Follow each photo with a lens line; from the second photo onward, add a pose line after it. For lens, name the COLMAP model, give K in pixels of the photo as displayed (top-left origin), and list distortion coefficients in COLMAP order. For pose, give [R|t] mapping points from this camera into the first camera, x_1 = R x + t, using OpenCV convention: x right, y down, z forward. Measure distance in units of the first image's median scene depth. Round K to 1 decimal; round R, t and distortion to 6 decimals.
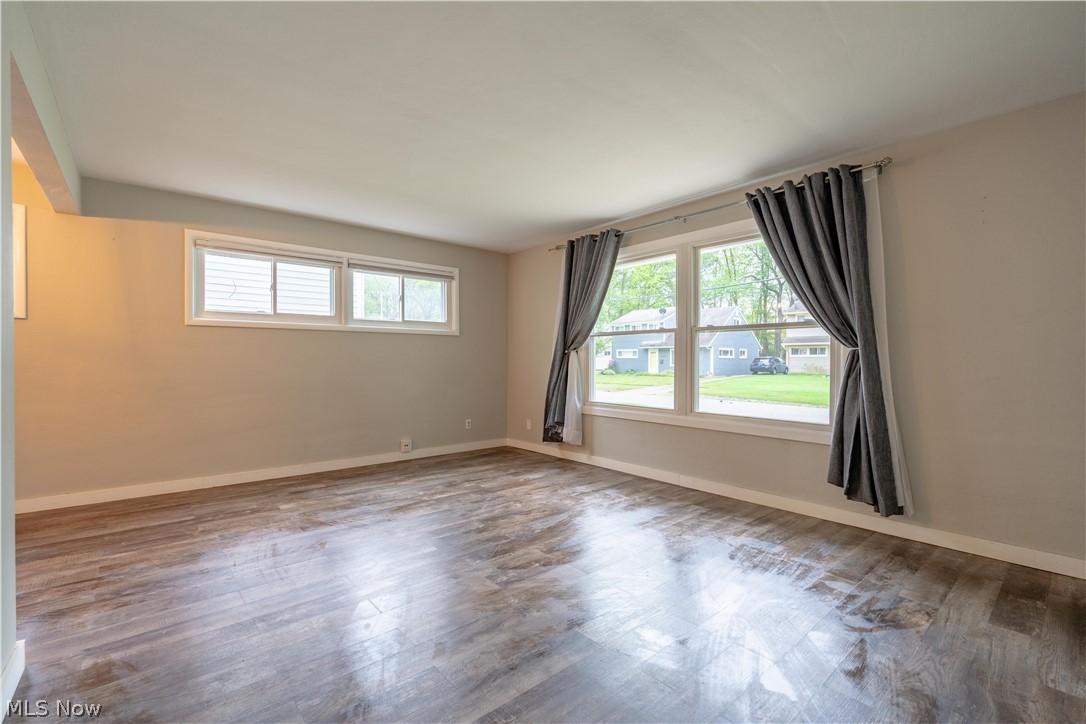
lens RADIAL K [[473.0, 0, 541.6], [0, 473.0, 363.4], [0, 0, 1]] dist [-0.003410, 0.000043]
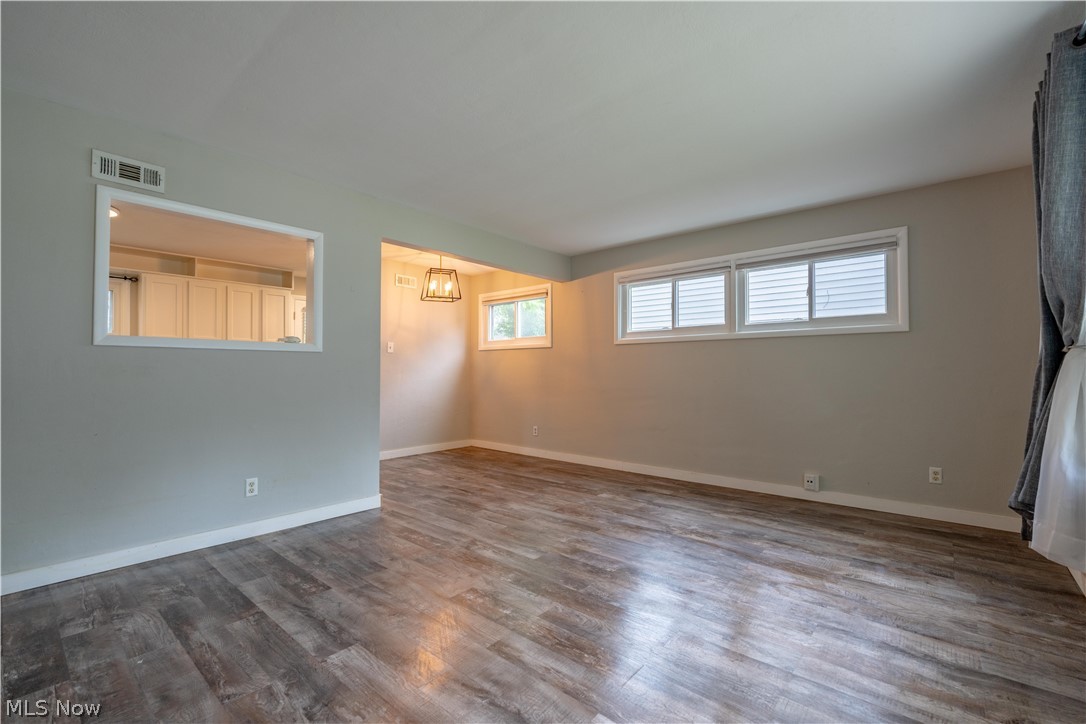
lens RADIAL K [[473.3, 0, 541.7], [0, 473.3, 363.5], [0, 0, 1]] dist [-0.002854, -0.000108]
pose [[0.148648, -0.018907, -0.988709, 0.509973], [-0.004403, 0.999795, -0.019781, -0.000692], [0.988880, 0.007294, 0.148534, 0.564691]]
